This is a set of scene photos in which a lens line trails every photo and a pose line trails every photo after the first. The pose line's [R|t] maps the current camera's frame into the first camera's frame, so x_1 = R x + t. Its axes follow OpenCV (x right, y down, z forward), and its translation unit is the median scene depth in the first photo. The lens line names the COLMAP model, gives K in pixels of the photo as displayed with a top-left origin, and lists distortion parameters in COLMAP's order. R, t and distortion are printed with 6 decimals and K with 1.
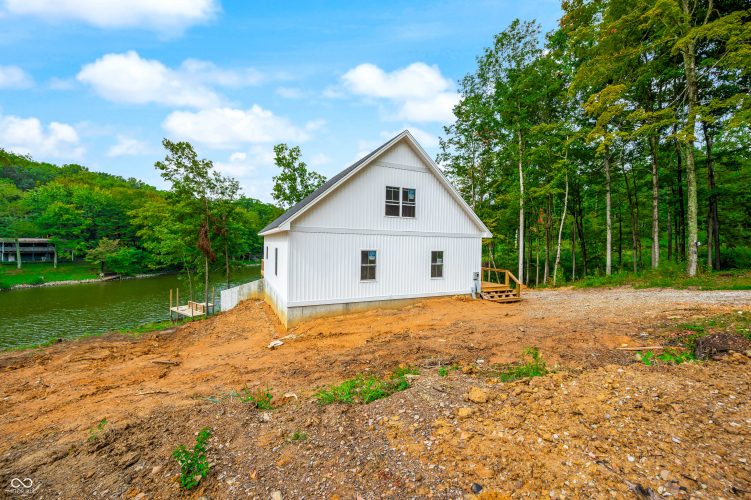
lens RADIAL K [[300.2, 0, 375.5], [0, 300.2, 250.7], [0, 0, 1]] dist [0.001841, -0.000030]
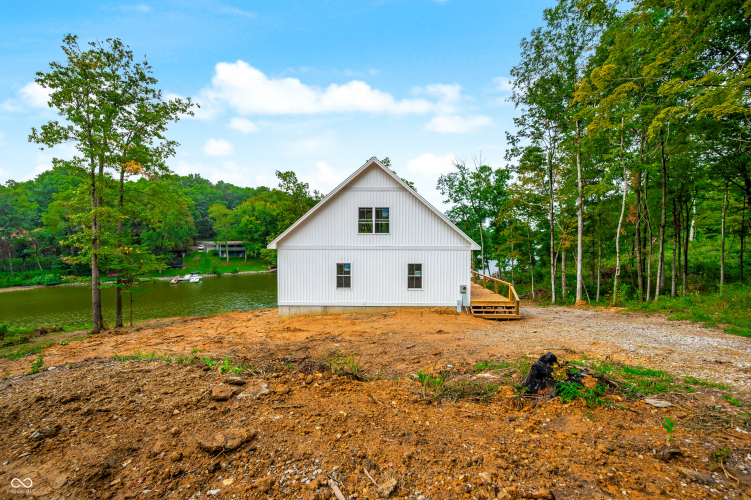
lens RADIAL K [[301.3, 0, 375.6], [0, 301.3, 246.5], [0, 0, 1]] dist [0.000158, -0.000247]
pose [[0.891924, -0.002328, -0.452179, 0.568025], [0.002584, 0.999997, -0.000052, -0.060151], [0.452177, -0.001122, 0.891927, -0.005124]]
